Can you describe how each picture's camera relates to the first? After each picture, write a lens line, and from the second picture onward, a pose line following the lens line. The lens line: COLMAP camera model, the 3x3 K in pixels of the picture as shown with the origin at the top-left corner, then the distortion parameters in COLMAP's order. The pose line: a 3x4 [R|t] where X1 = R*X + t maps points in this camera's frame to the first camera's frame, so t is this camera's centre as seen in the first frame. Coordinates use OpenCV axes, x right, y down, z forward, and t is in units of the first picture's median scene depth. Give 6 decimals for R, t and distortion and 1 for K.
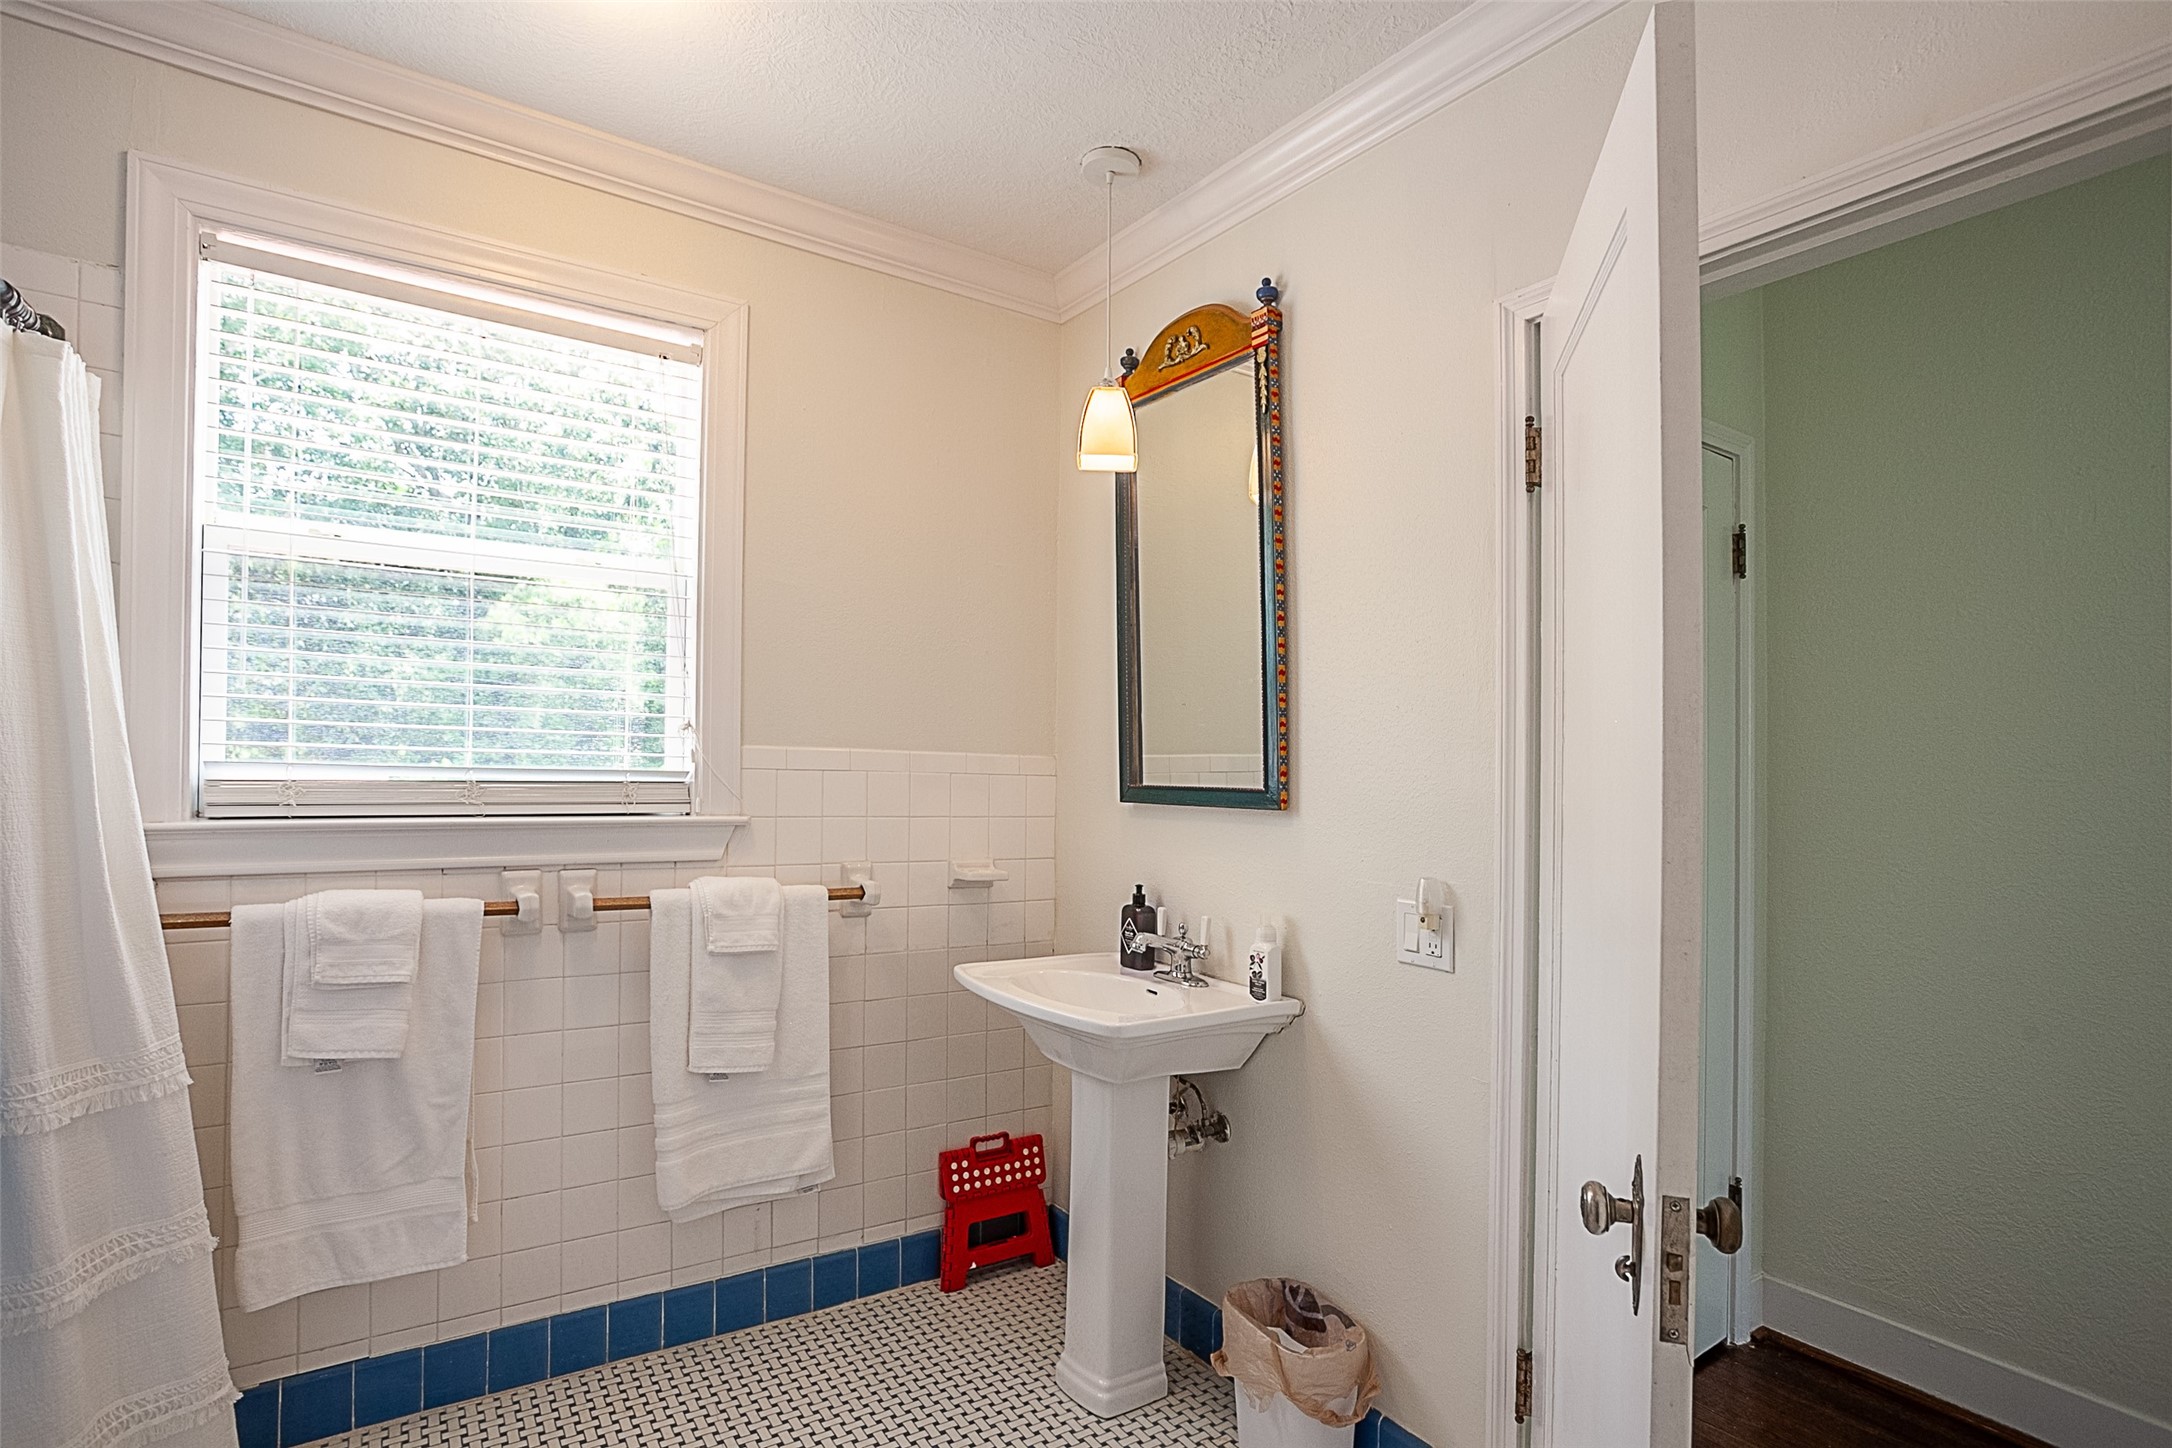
lens RADIAL K [[1061.2, 0, 1059.3], [0, 1061.2, 724.2], [0, 0, 1]] dist [-0.055760, 0.030806]
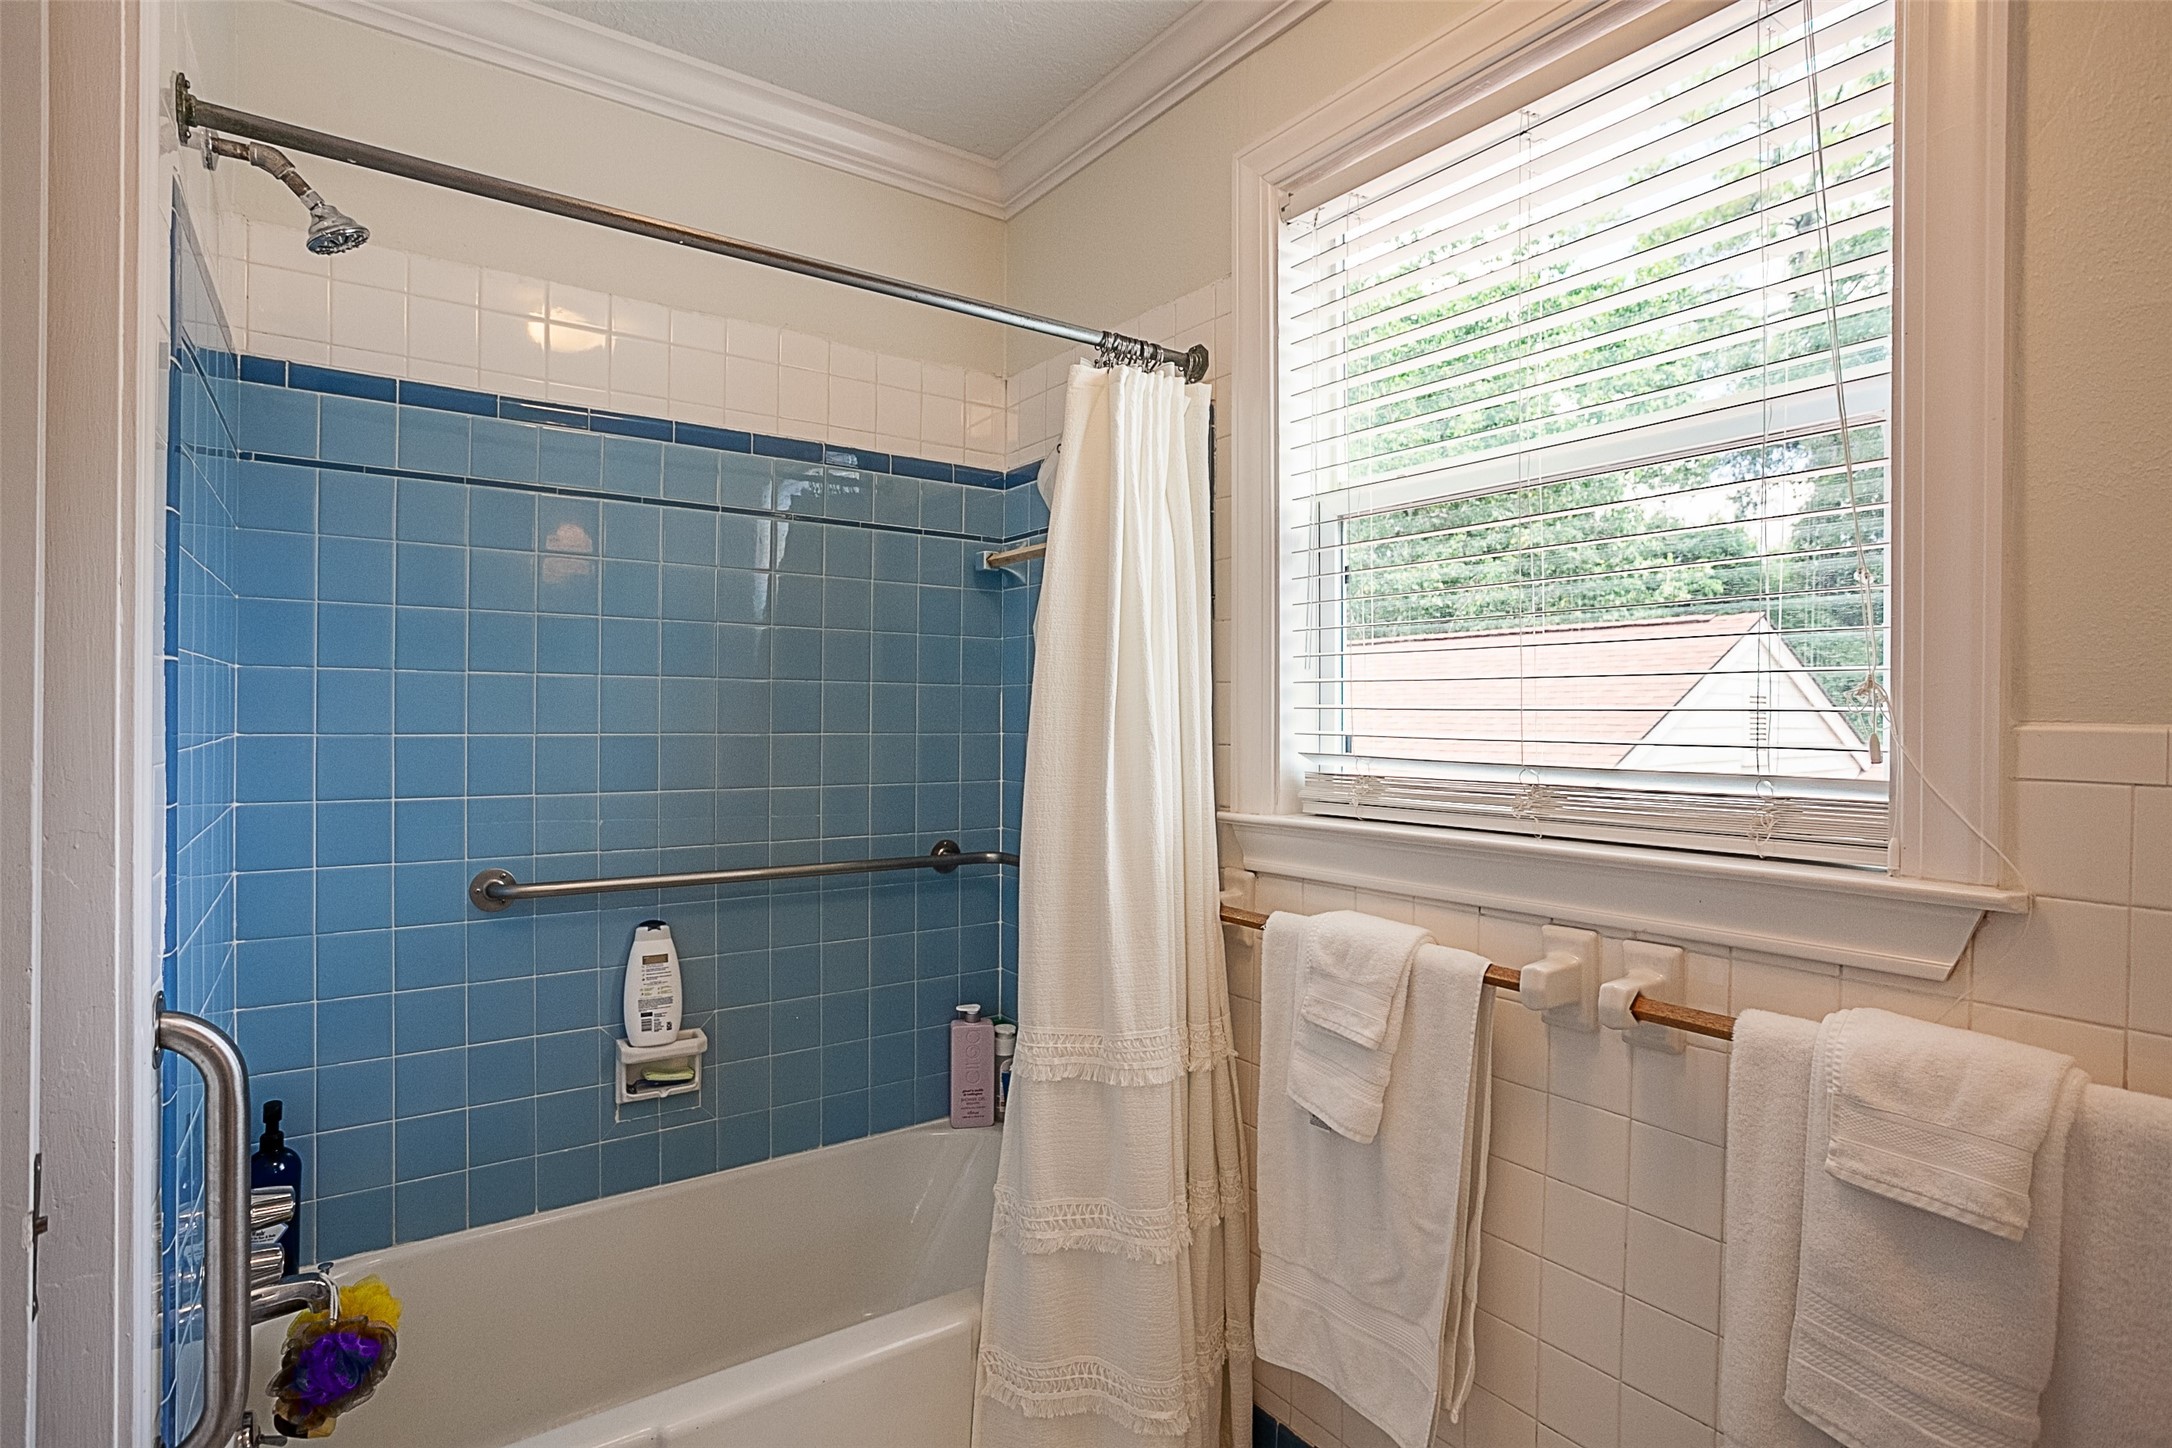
lens RADIAL K [[1061.2, 0, 1059.3], [0, 1061.2, 724.2], [0, 0, 1]] dist [-0.055760, 0.030806]
pose [[0.039754, -0.019483, -0.999020, 0.107274], [0.024625, 0.999525, -0.018513, 0.016934], [0.998906, -0.023865, 0.040215, 0.599288]]
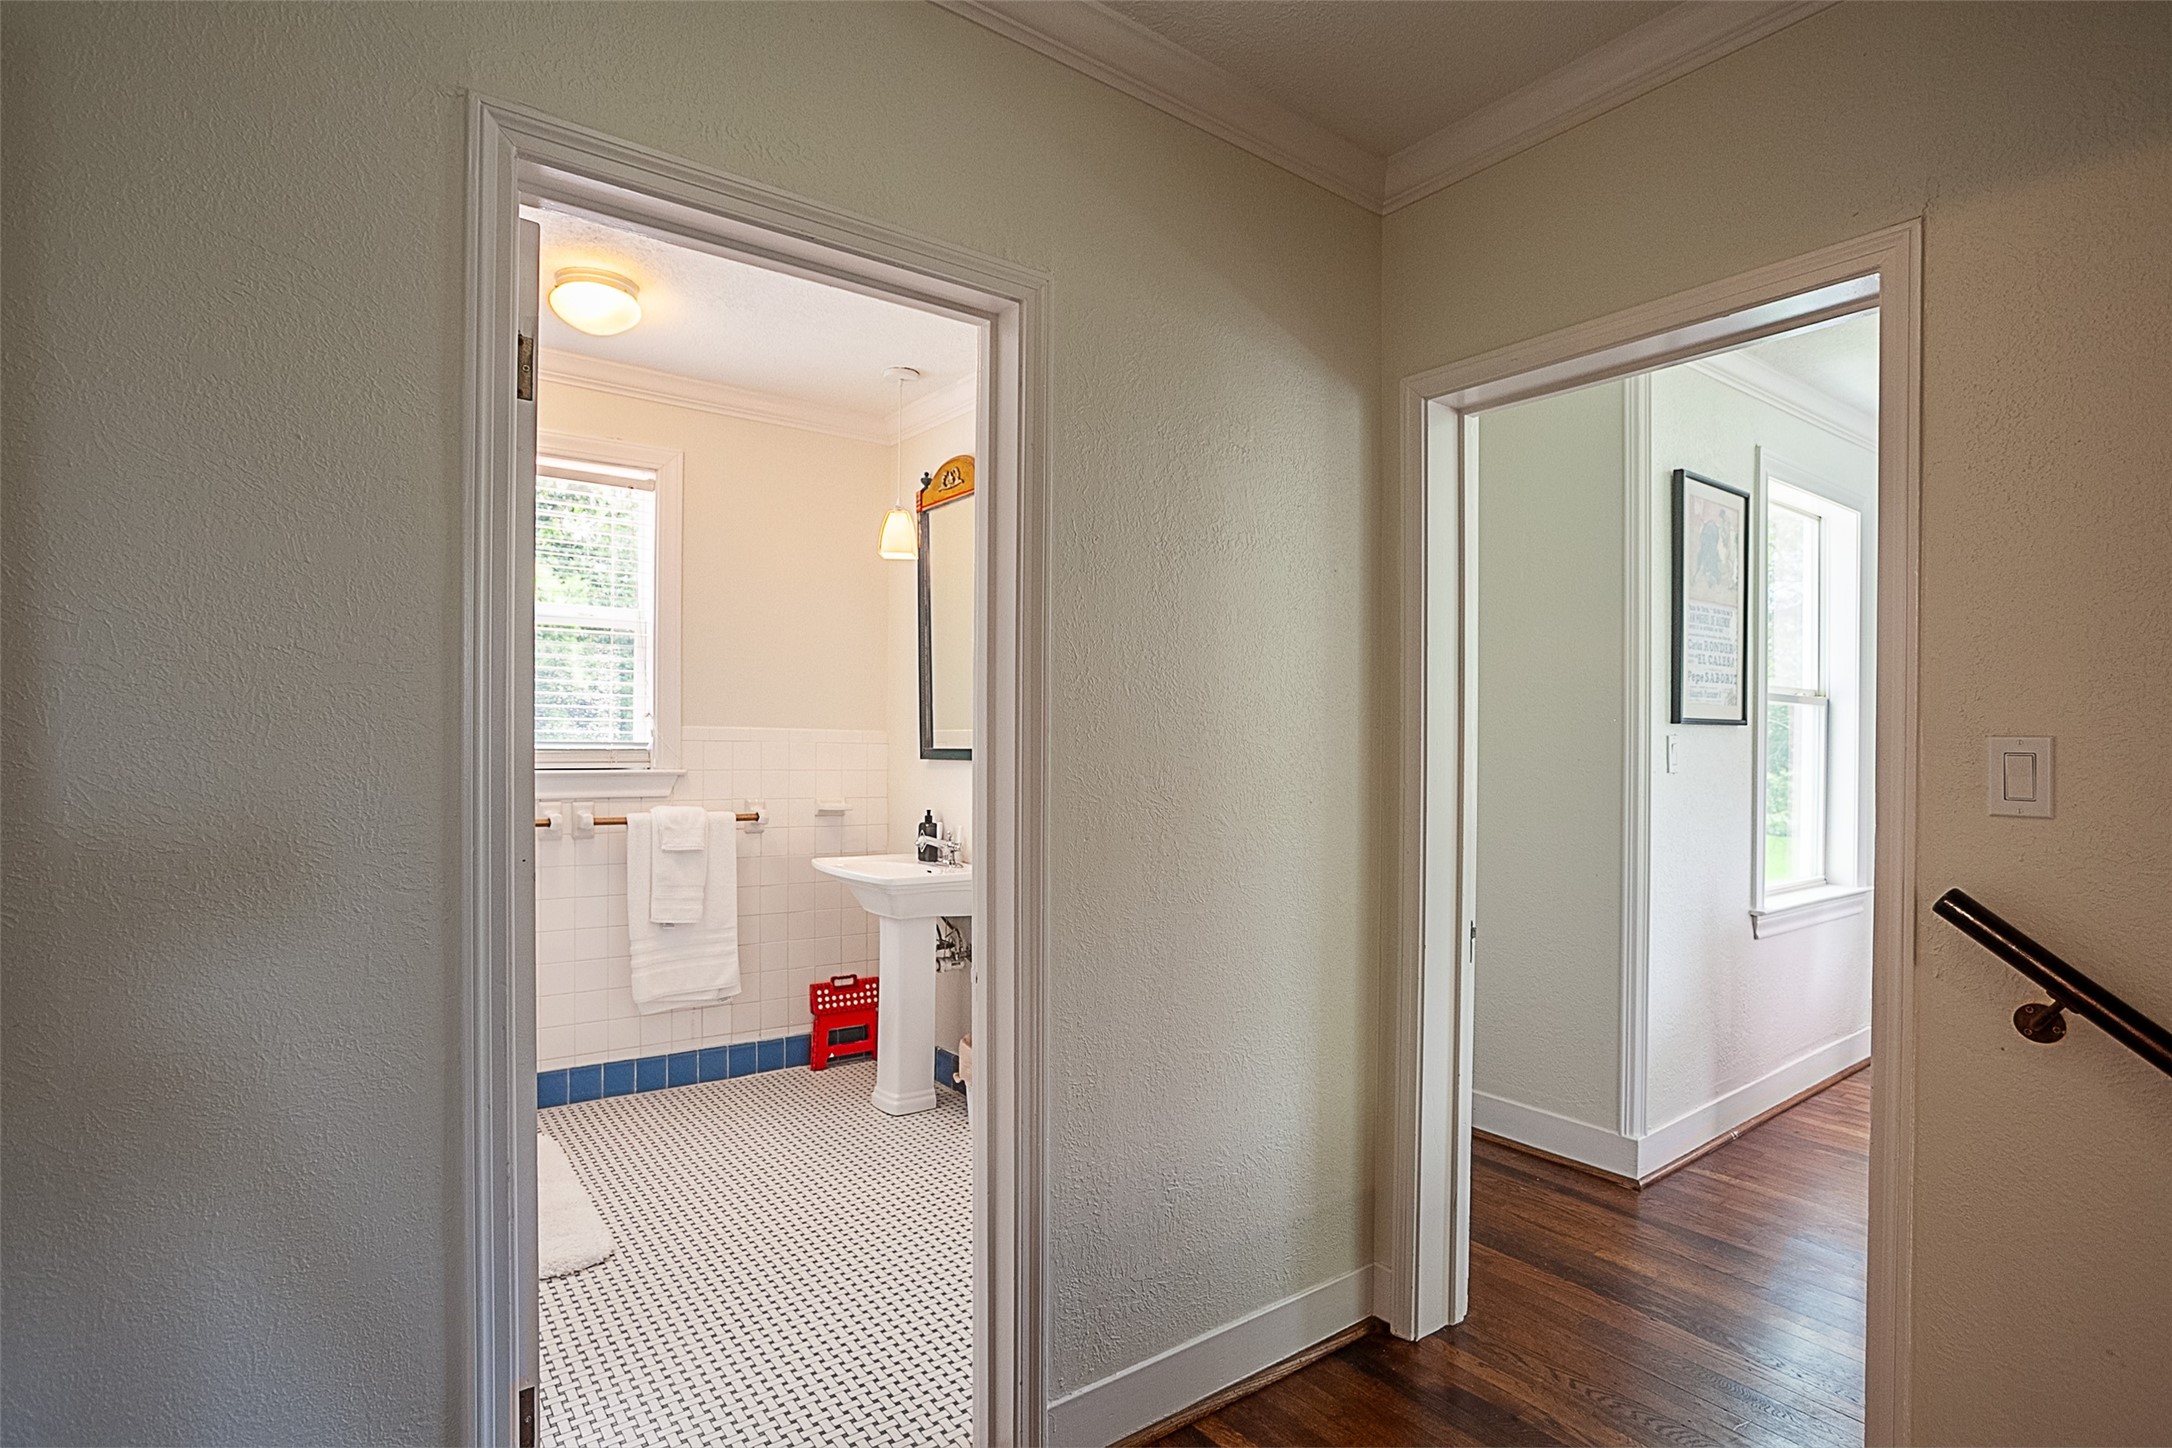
lens RADIAL K [[1061.2, 0, 1059.3], [0, 1061.2, 724.2], [0, 0, 1]] dist [-0.055760, 0.030806]
pose [[0.998321, -0.009660, 0.057115, 0.184975], [0.010010, 0.999933, -0.005846, 0.031667], [-0.057055, 0.006408, 0.998350, -0.646015]]
